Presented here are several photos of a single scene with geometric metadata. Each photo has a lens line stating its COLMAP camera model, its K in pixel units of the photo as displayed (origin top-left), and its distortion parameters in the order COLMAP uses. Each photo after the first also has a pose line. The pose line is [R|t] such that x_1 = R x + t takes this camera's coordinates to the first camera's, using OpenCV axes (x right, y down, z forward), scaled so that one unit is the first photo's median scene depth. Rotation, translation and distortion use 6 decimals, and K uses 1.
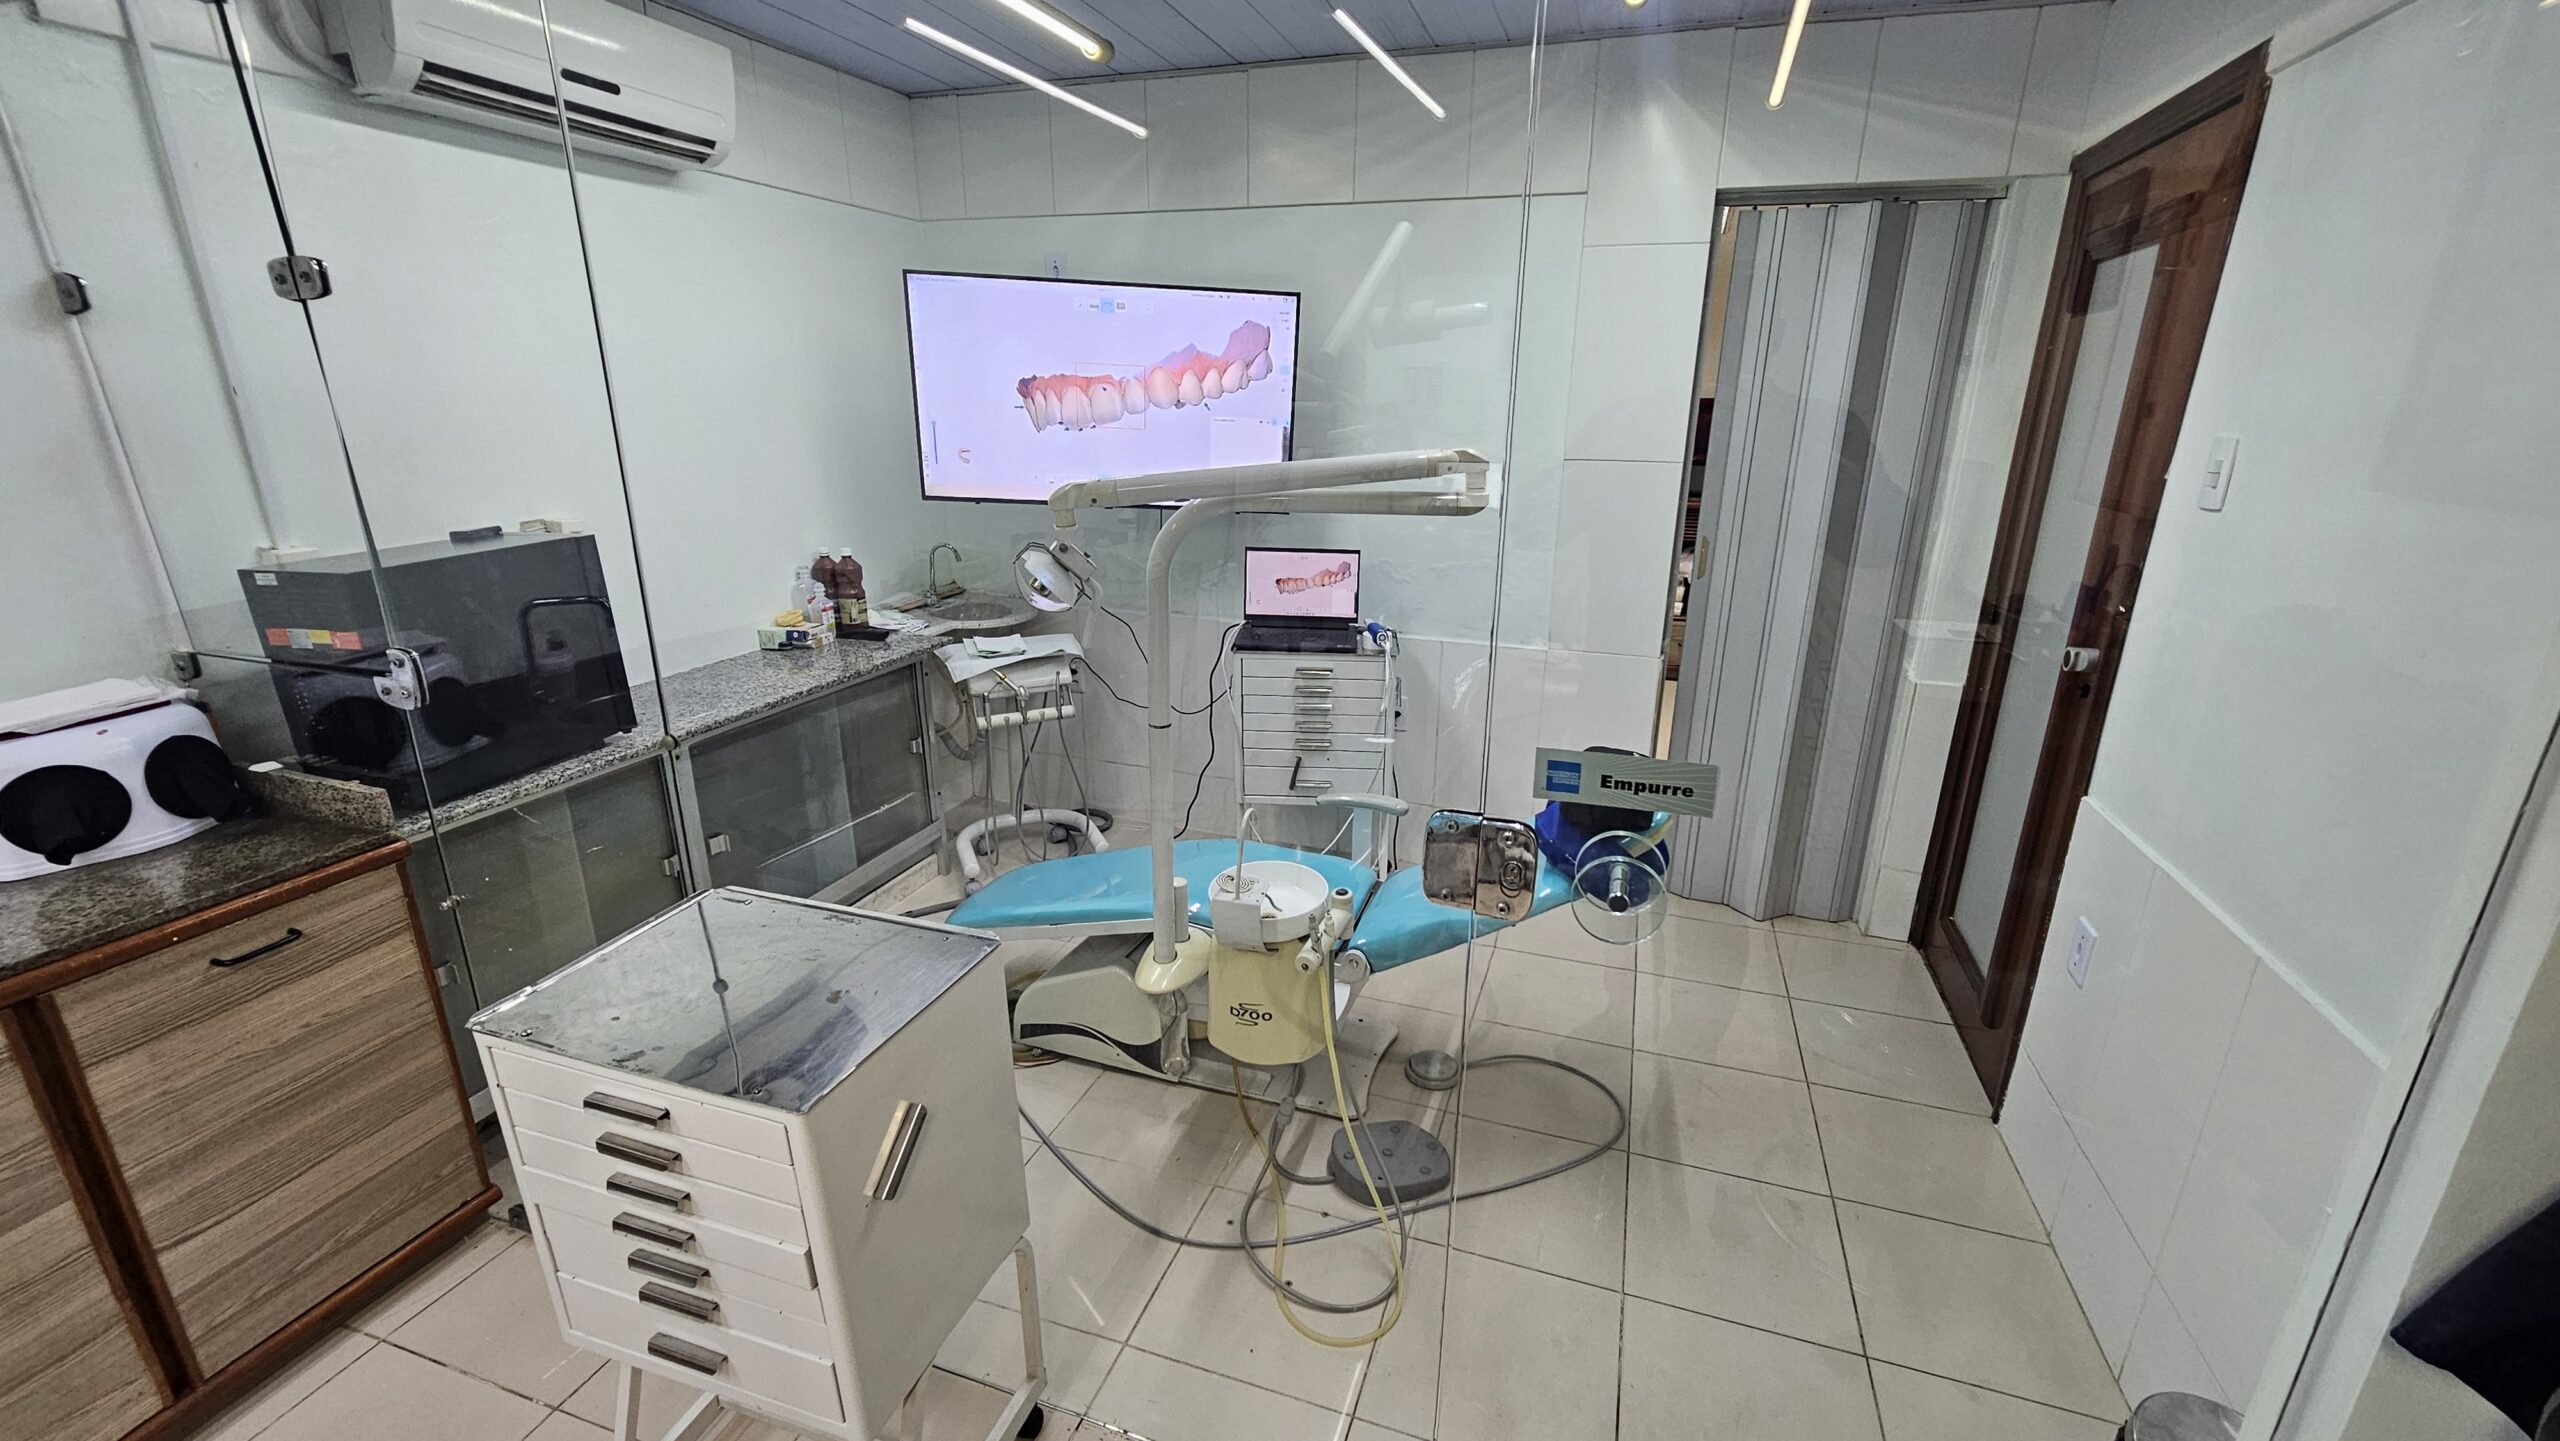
lens RADIAL K [[1044.8, 0, 1293.9], [0, 1044.8, 720.7], [0, 0, 1]] dist [0.001059, -0.000037]
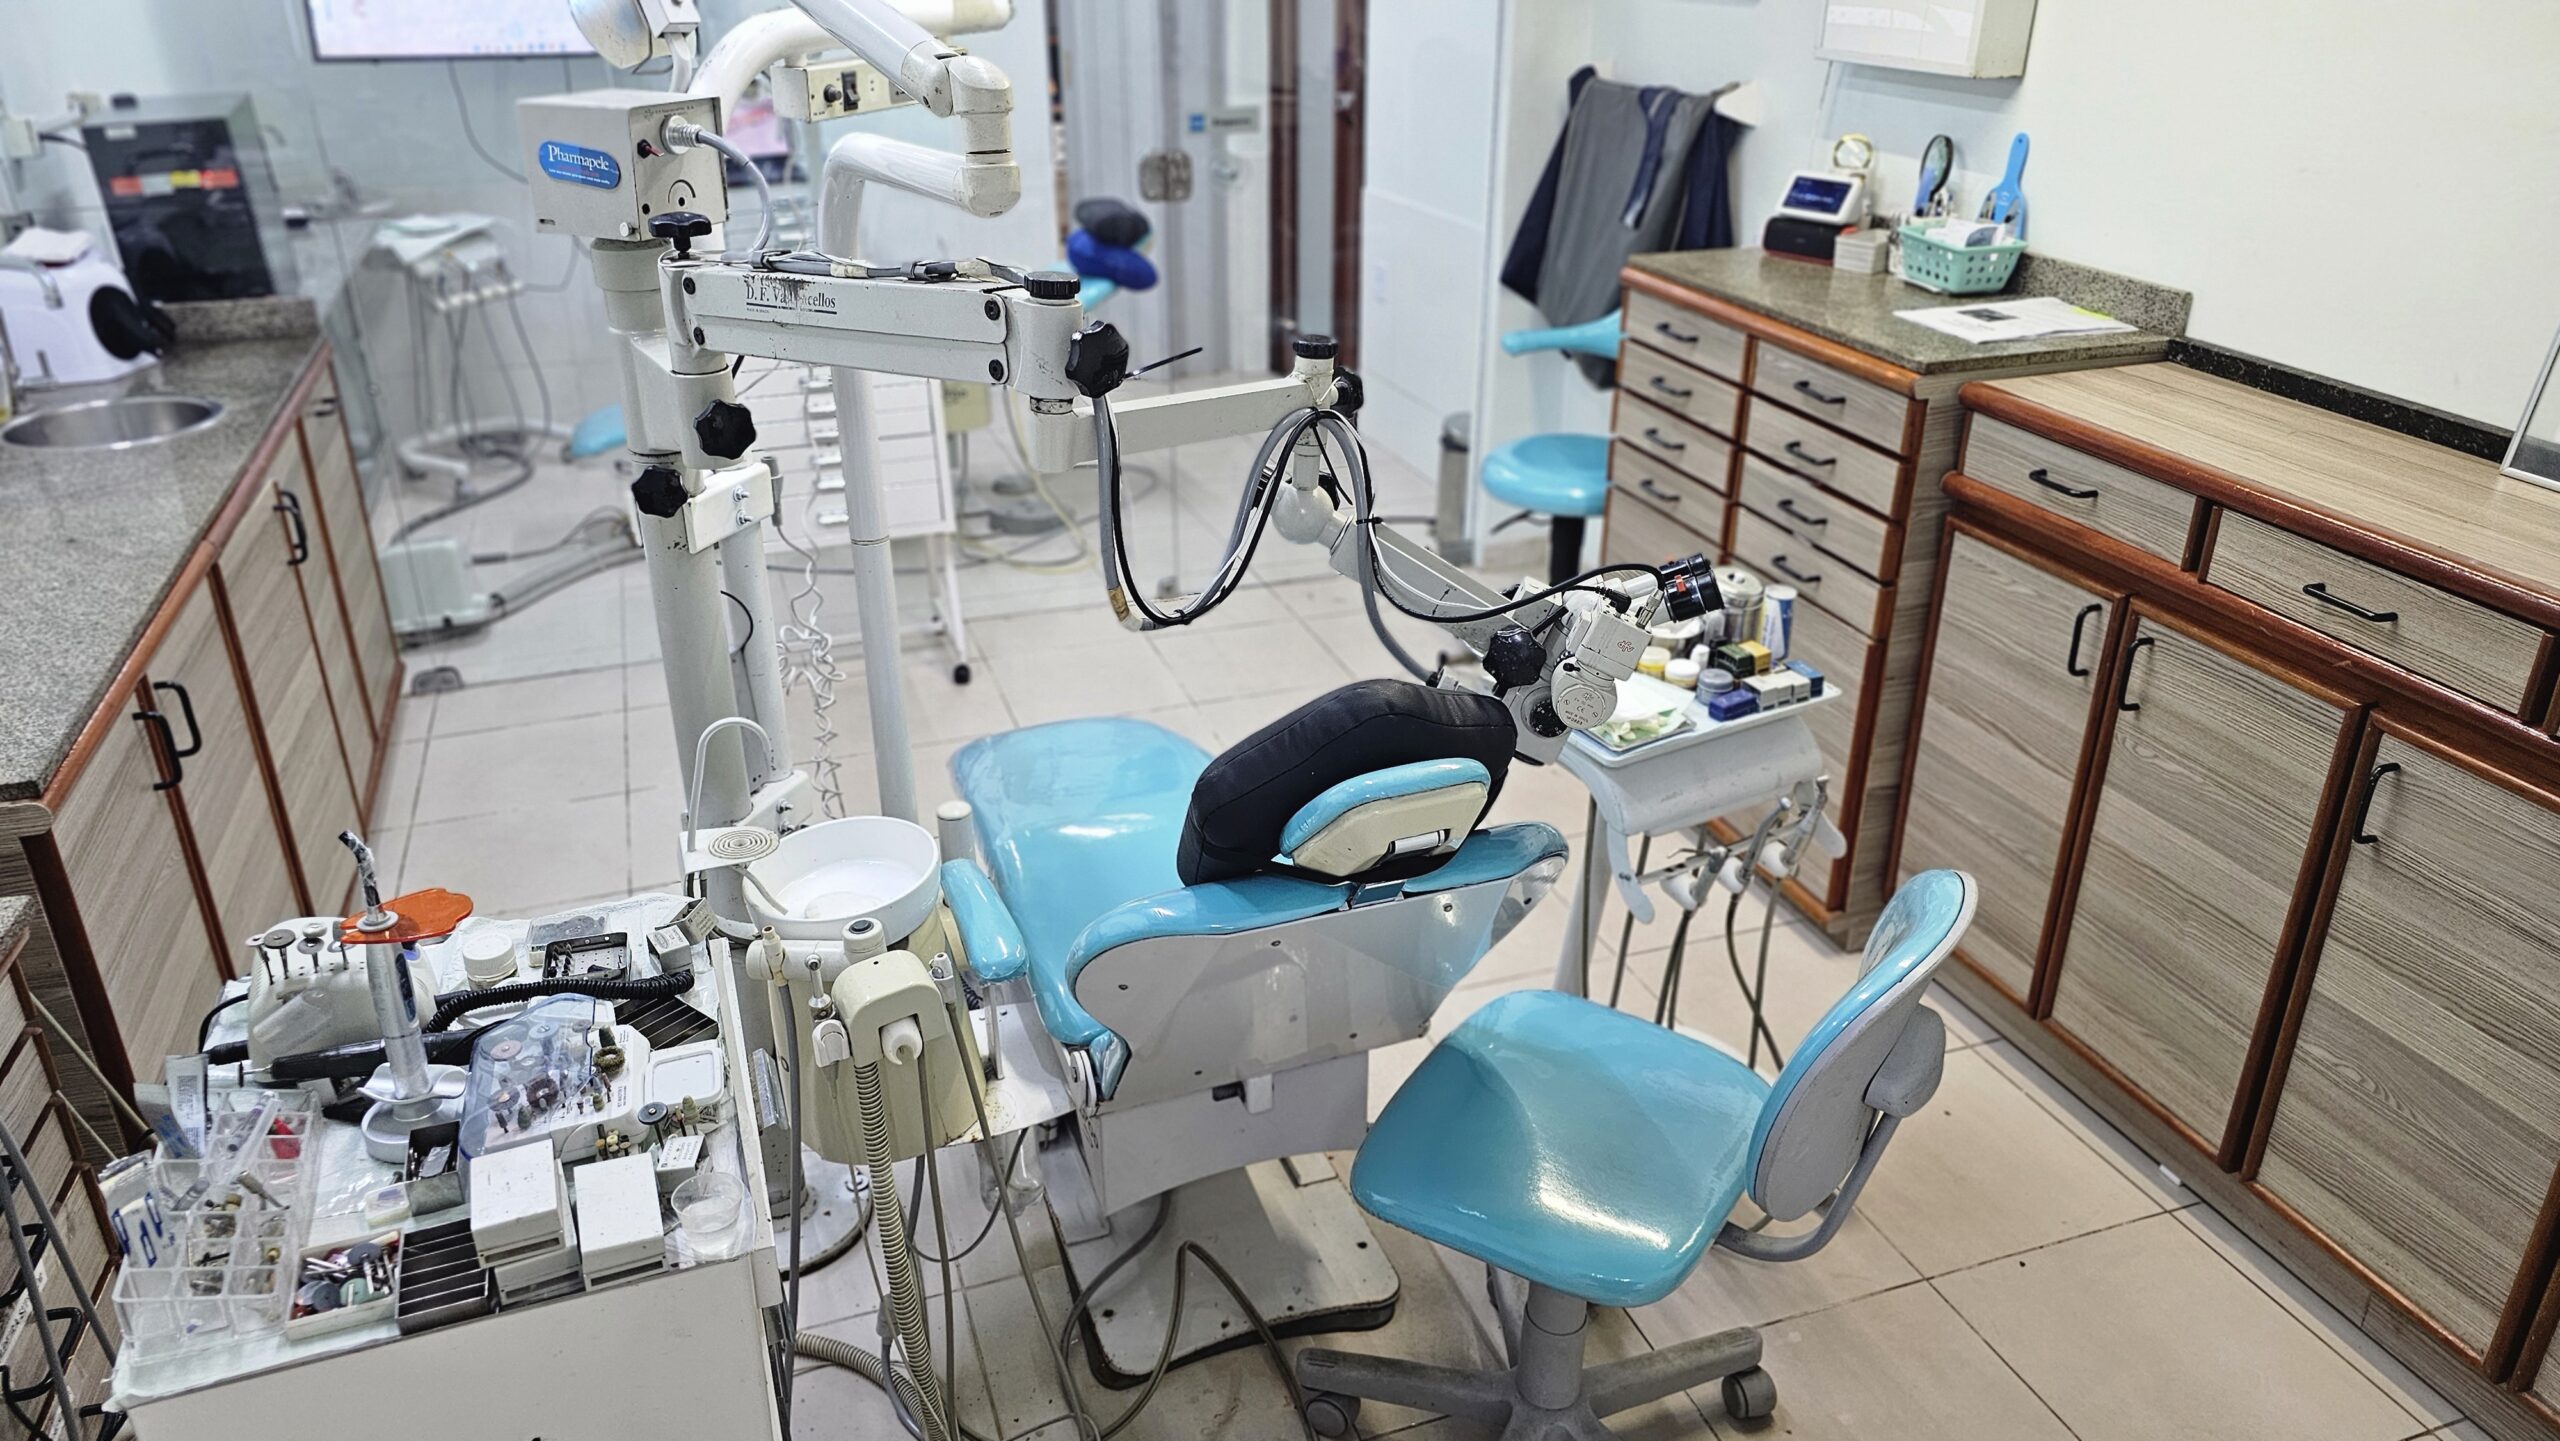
lens RADIAL K [[1760.6, 0, 1280.0], [0, 1760.6, 720.5], [0, 0, 1]] dist [-0.002788, 0.000278]
pose [[0.788971, -0.275218, 0.549345, -0.709594], [0.196651, 0.960150, 0.198597, 0.203809], [-0.582110, -0.048658, 0.811653, -0.775295]]
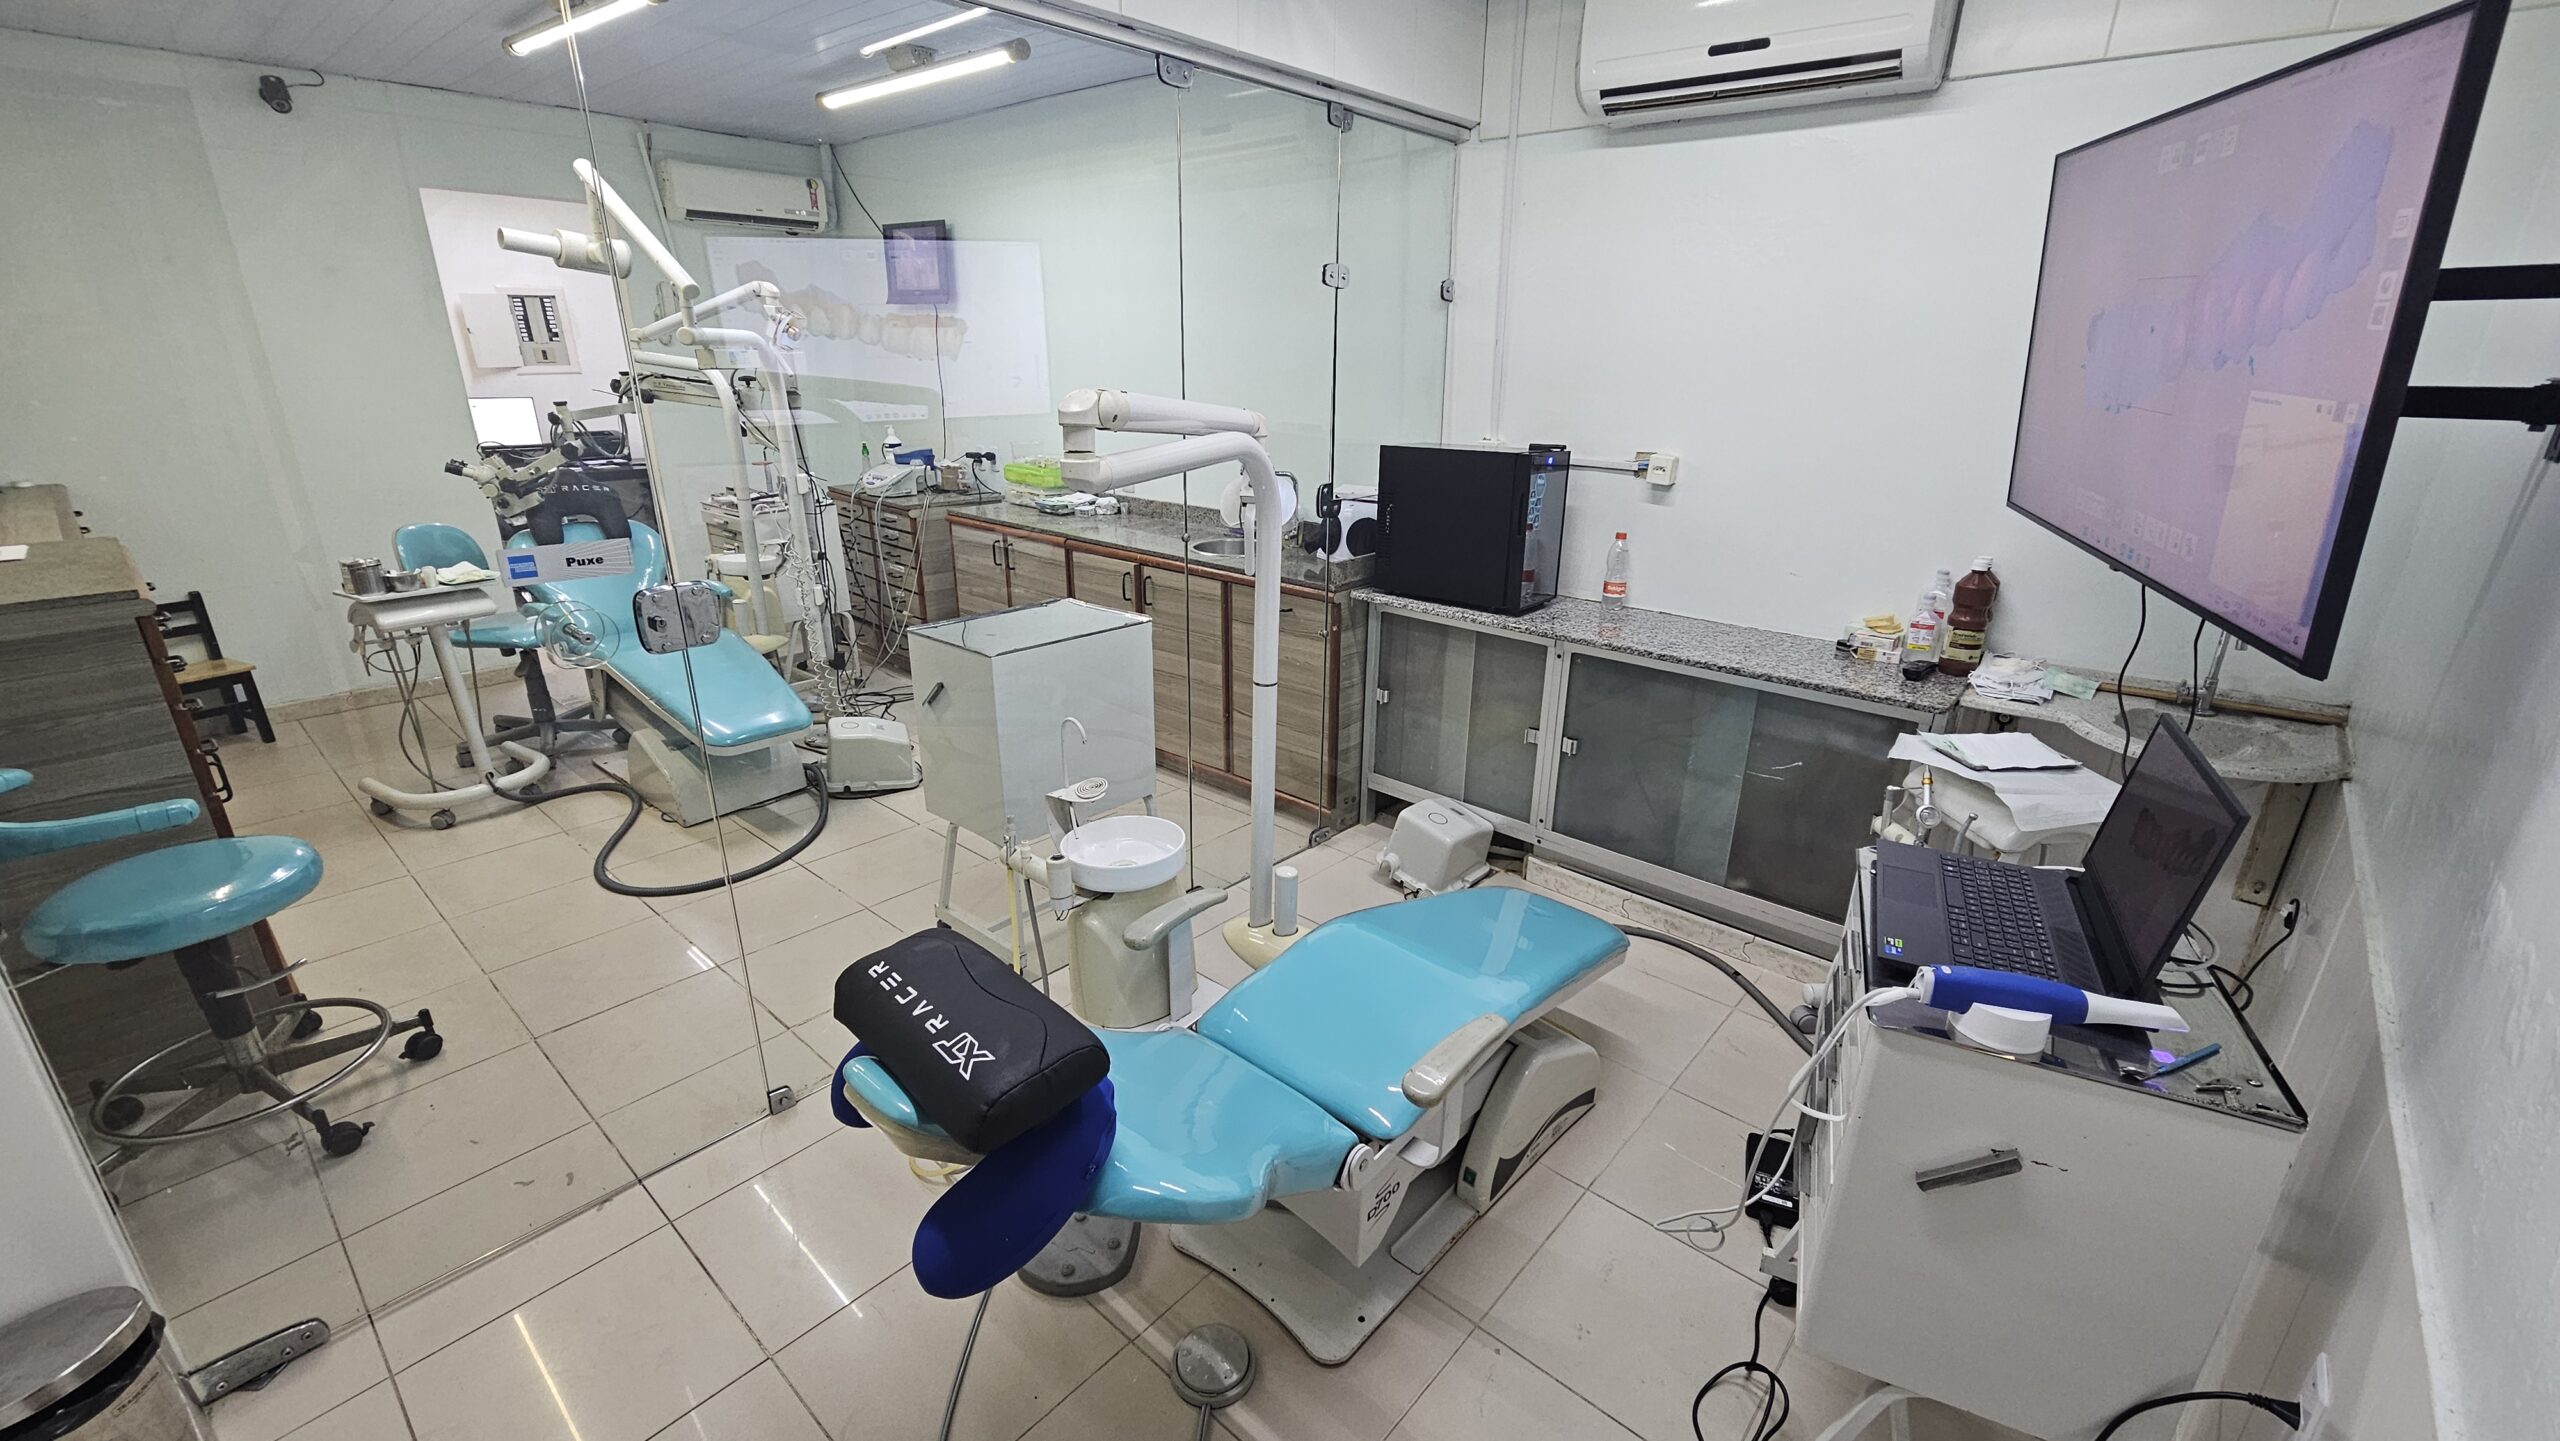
lens RADIAL K [[1044.8, 0, 1293.9], [0, 1044.8, 720.7], [0, 0, 1]] dist [0.001059, -0.000037]
pose [[-0.384194, 0.293104, -0.875492, 0.460675], [-0.295813, 0.859198, 0.417461, -0.243112], [0.874580, 0.419367, -0.243395, 0.840245]]
